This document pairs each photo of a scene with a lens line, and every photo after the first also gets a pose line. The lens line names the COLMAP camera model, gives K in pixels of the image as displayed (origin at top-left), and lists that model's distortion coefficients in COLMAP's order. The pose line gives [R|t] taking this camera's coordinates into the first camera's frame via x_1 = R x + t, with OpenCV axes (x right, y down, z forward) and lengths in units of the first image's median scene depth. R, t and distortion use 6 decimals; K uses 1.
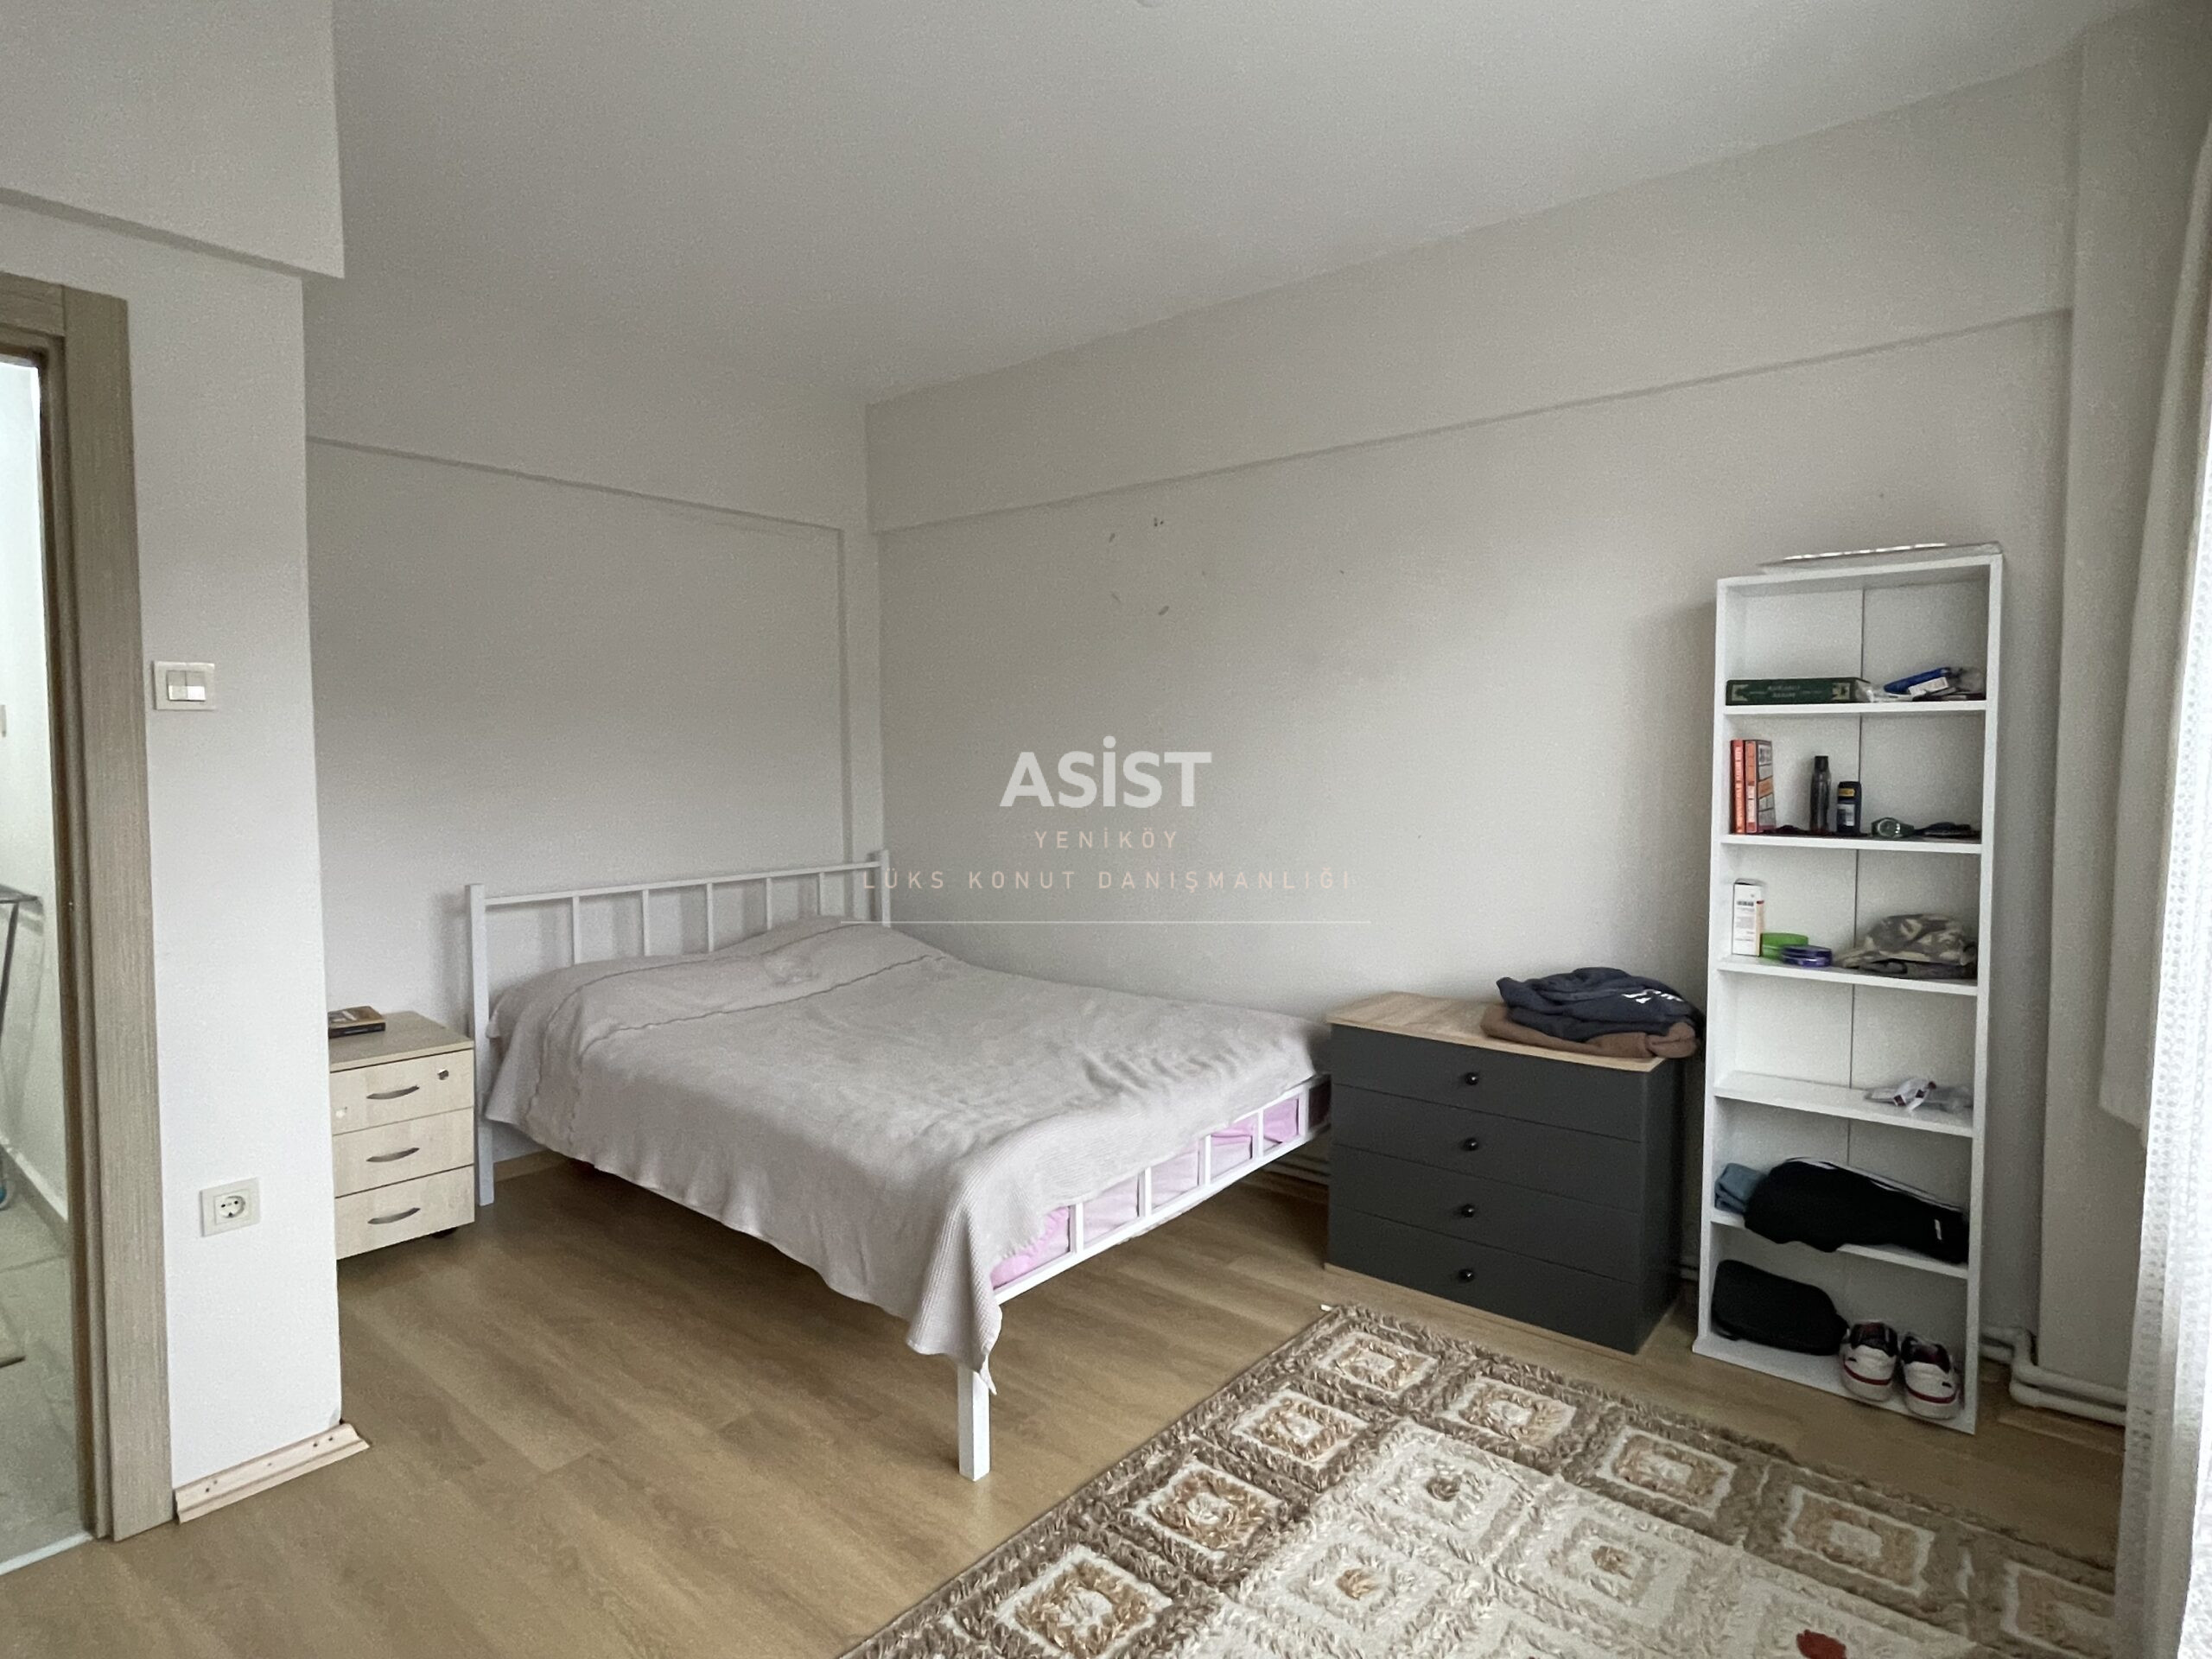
lens RADIAL K [[1159.2, 0, 1125.1], [0, 1159.2, 812.8], [0, 0, 1]] dist [-0.014536, 0.001852]
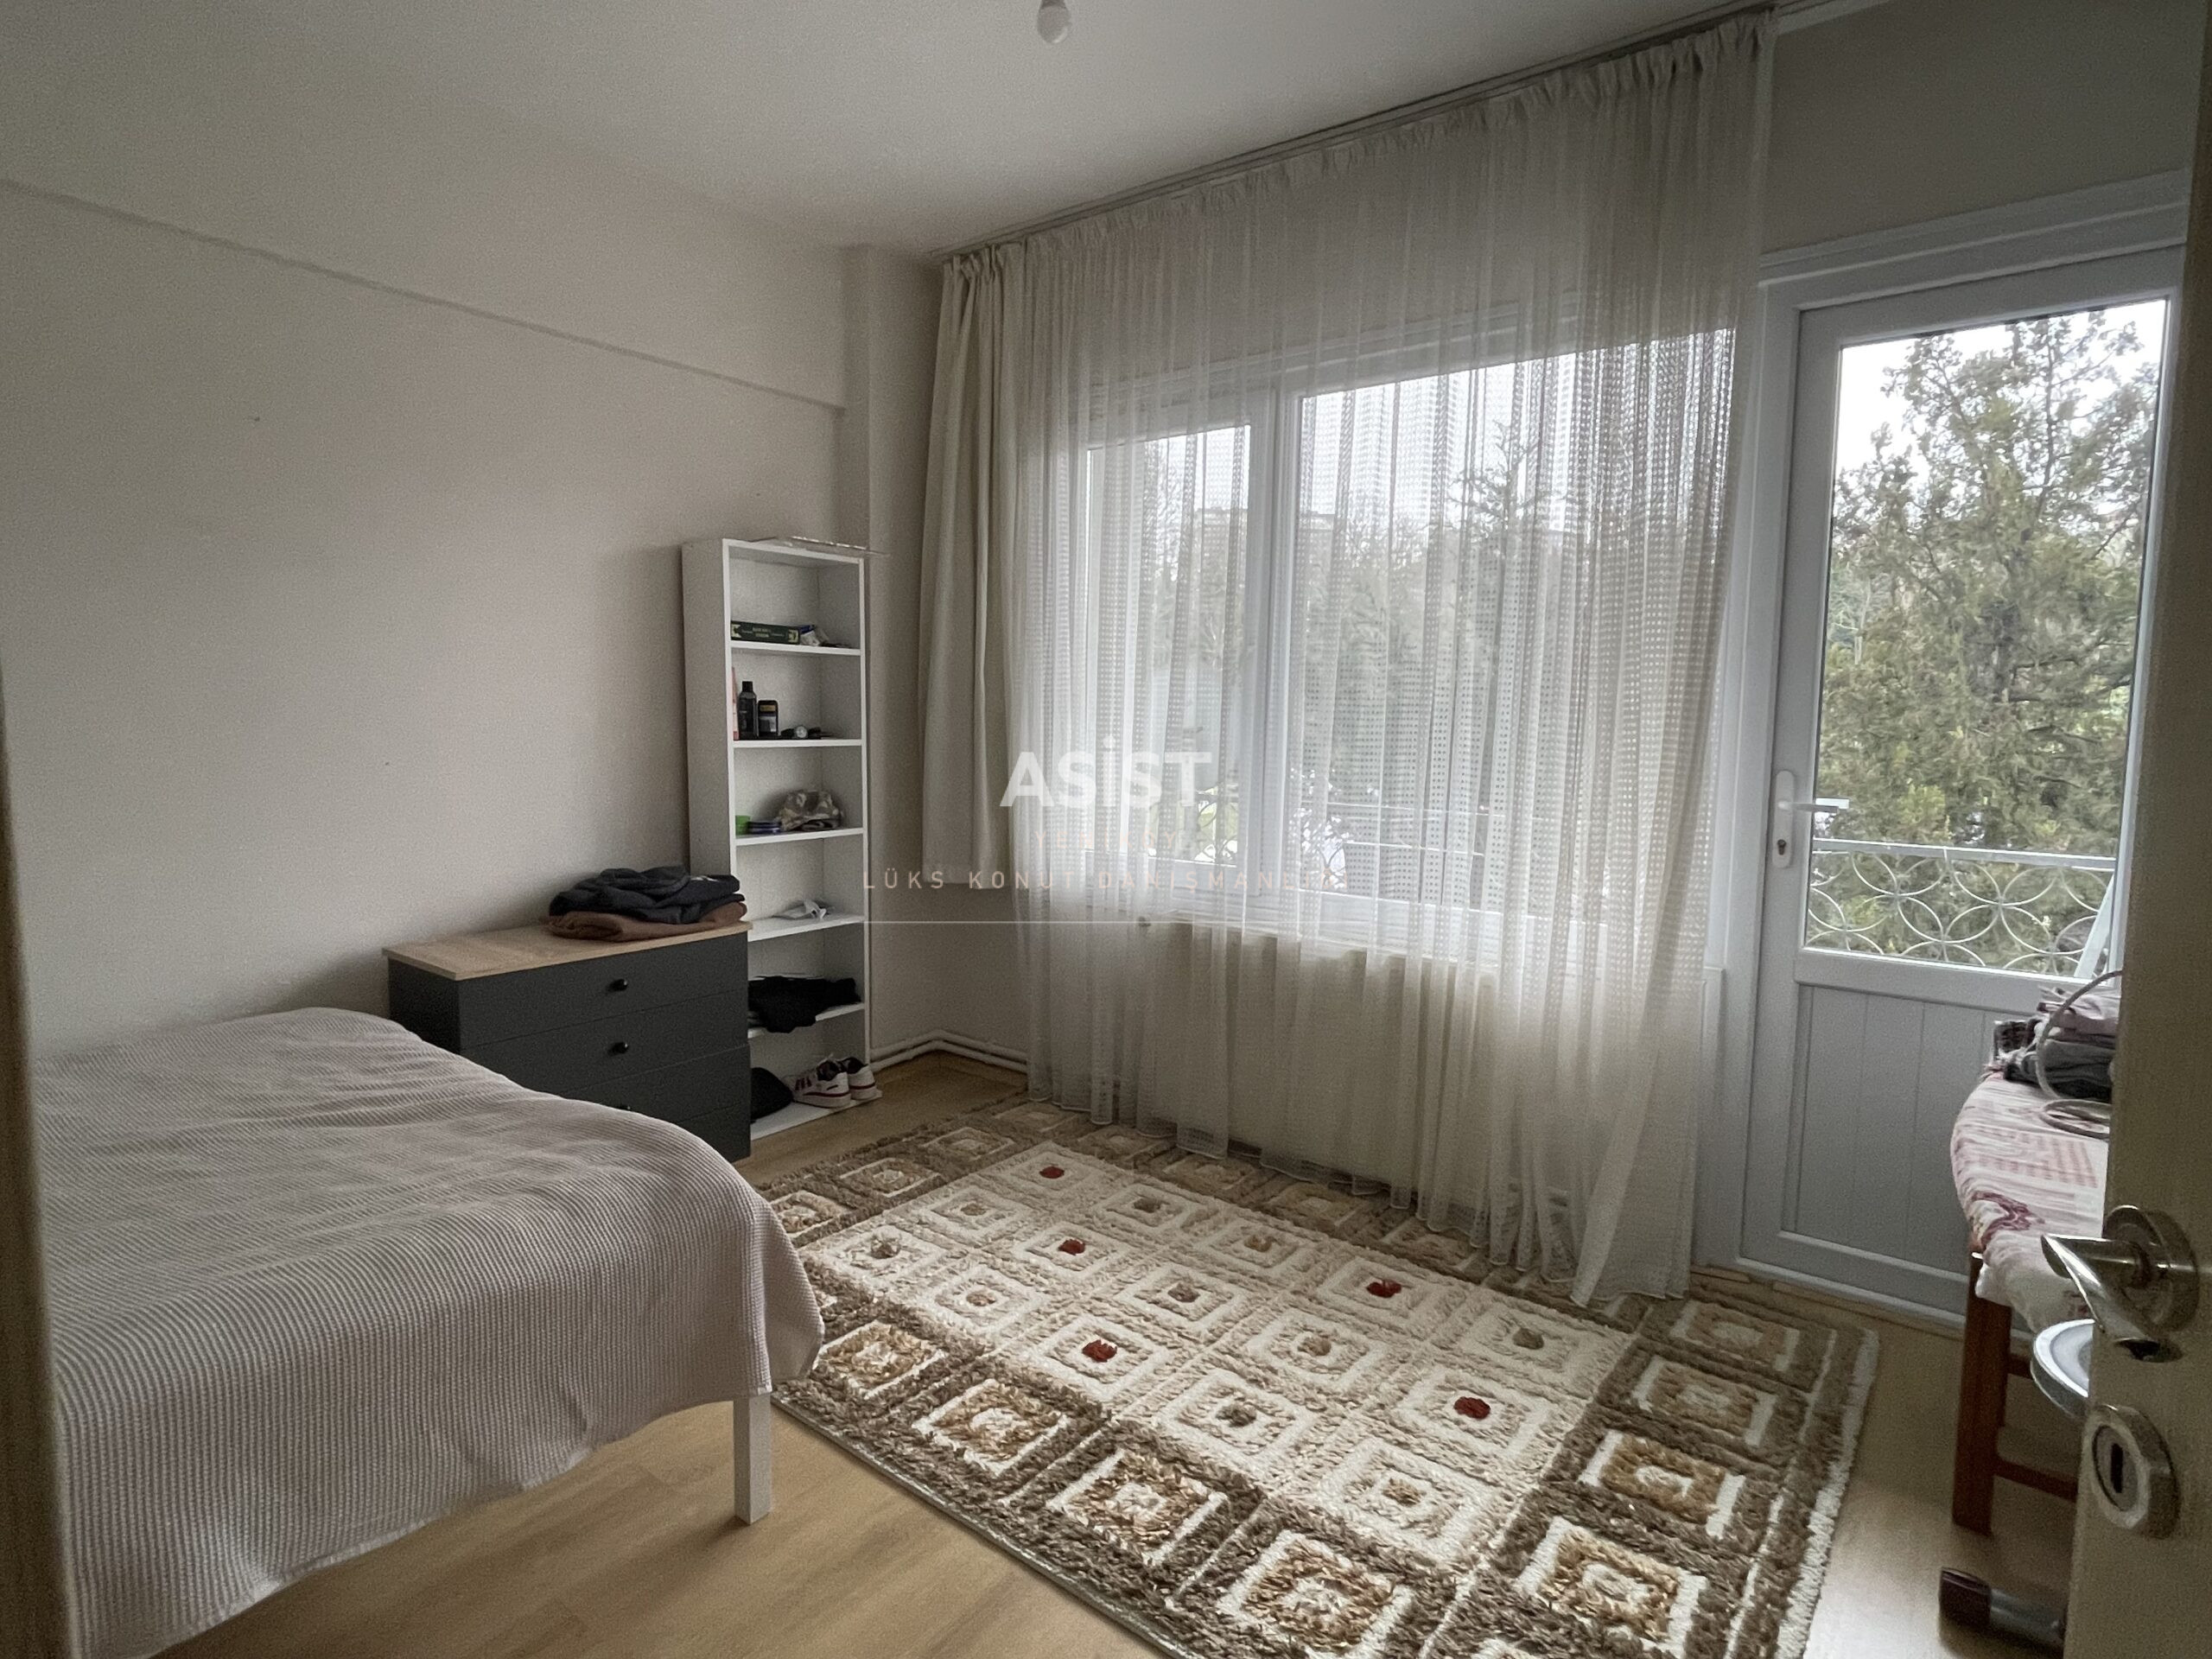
lens RADIAL K [[1159.2, 0, 1090.9], [0, 1159.2, 815.0], [0, 0, 1]] dist [-0.014536, 0.001852]
pose [[-0.024981, -0.091647, 0.995478, -0.796118], [0.022462, 0.995486, 0.092212, -0.009036], [-0.999436, 0.024664, -0.022809, 0.648738]]
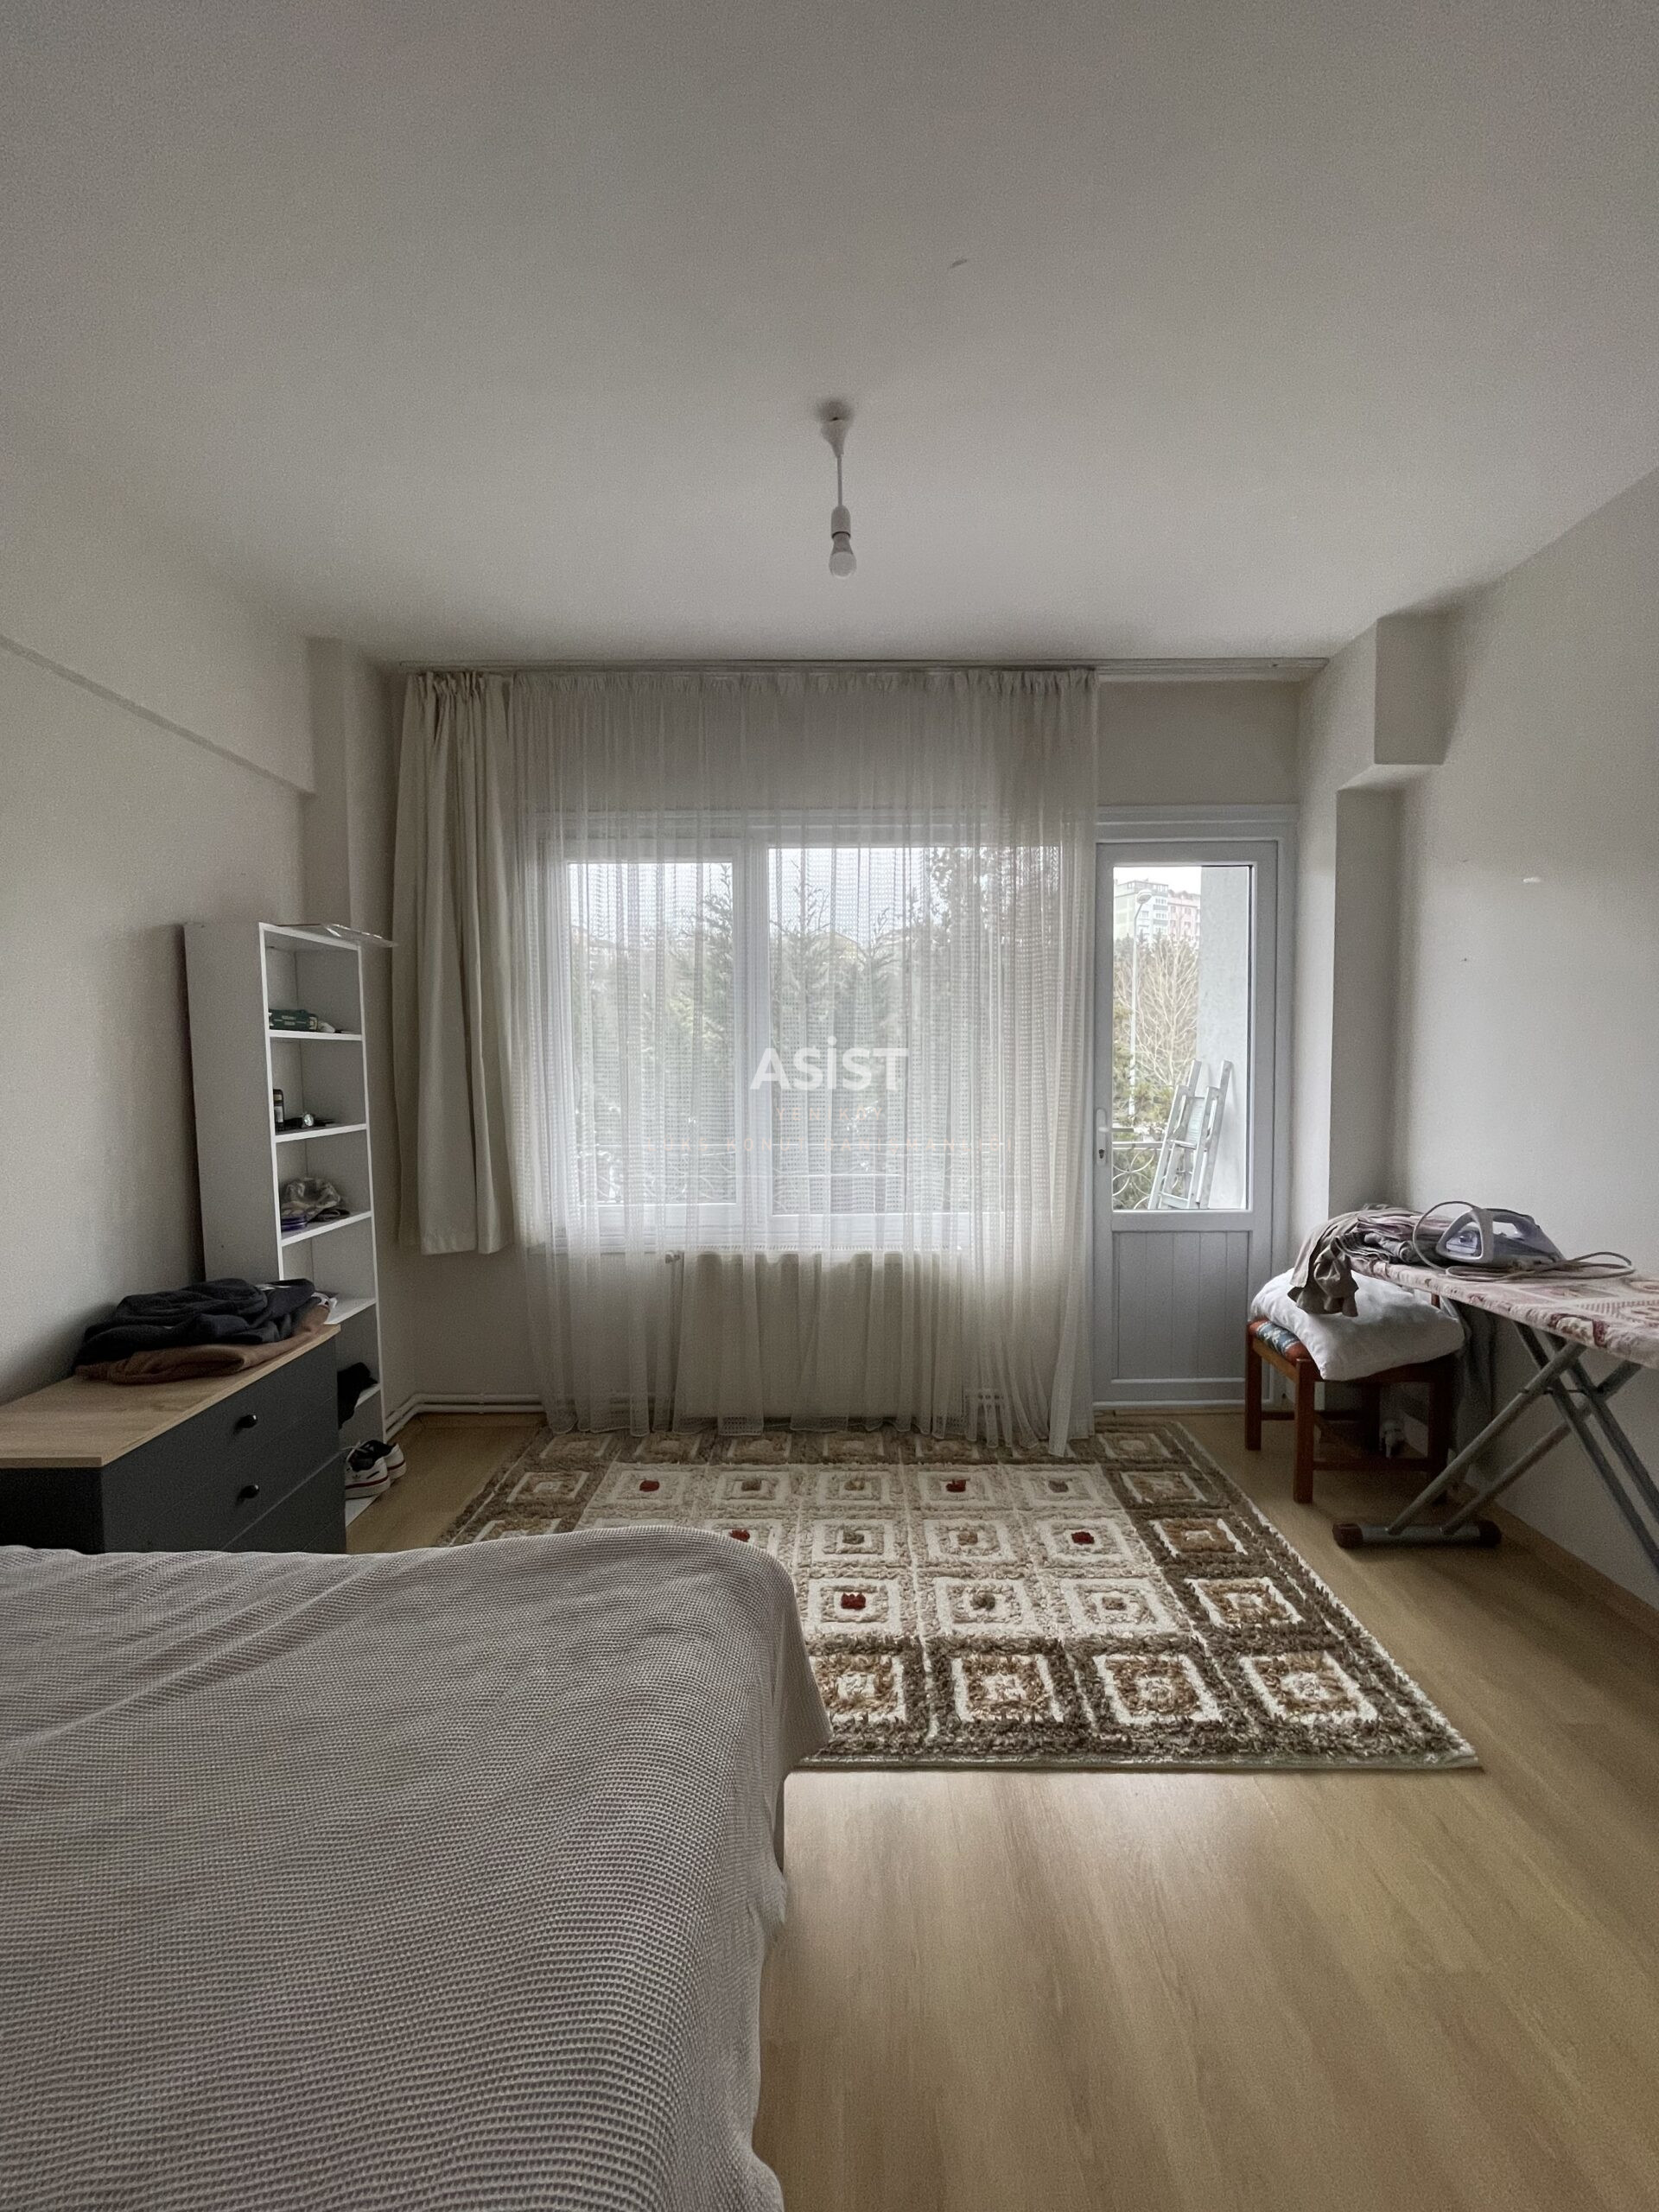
lens RADIAL K [[897.0, 0, 828.6], [0, 897.0, 1108.6], [0, 0, 1]] dist [-0.011225, 0.000560]
pose [[-0.633931, -0.035490, 0.772575, -0.581875], [0.040085, 0.996096, 0.078649, -0.061395], [-0.772350, 0.080826, -0.630034, 1.165131]]
